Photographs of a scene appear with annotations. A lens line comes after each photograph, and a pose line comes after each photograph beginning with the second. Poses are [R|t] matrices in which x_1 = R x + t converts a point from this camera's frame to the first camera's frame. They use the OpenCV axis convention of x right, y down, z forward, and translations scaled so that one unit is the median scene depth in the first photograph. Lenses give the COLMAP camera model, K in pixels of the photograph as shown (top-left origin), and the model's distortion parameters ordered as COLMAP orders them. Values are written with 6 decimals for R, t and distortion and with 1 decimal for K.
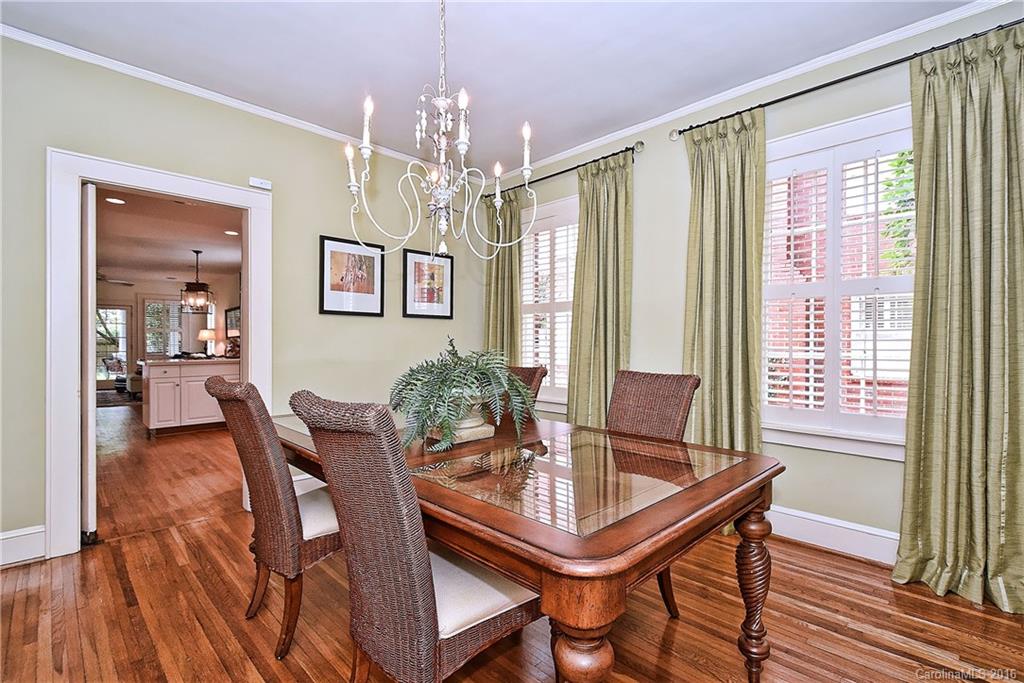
lens RADIAL K [[460.3, 0, 516.6], [0, 460.3, 342.2], [0, 0, 1]] dist [0.003710, -0.002045]
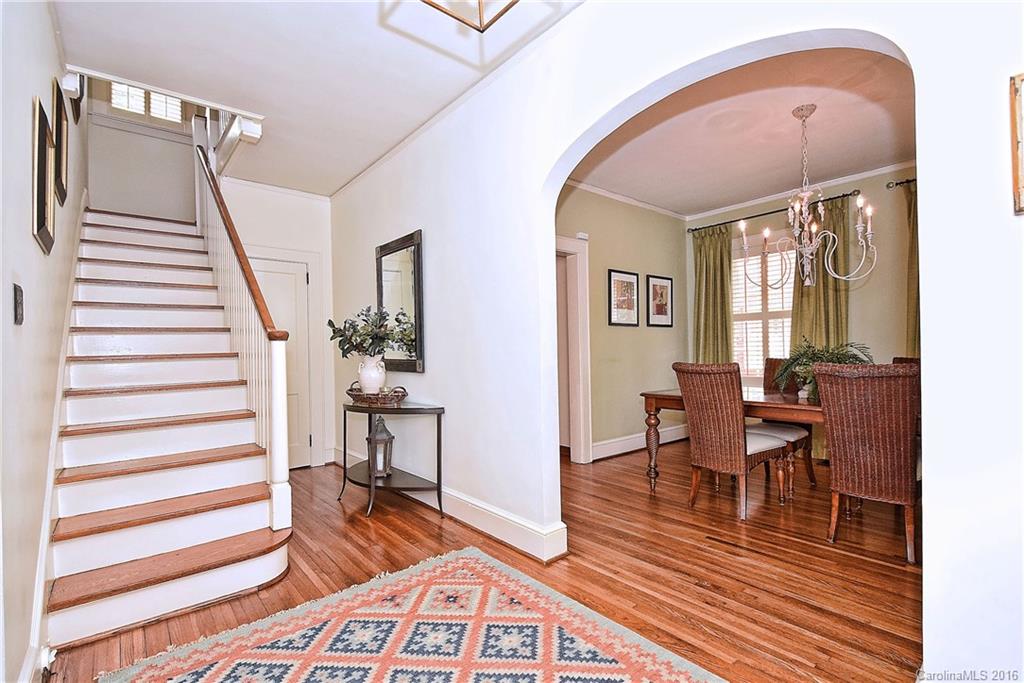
lens RADIAL K [[460.3, 0, 512.9], [0, 460.3, 335.3], [0, 0, 1]] dist [0.003710, -0.002045]
pose [[0.989991, -0.002191, -0.141114, -0.436259], [-0.000336, 0.999840, -0.017882, -0.006054], [0.141130, 0.017751, 0.989832, -0.346350]]
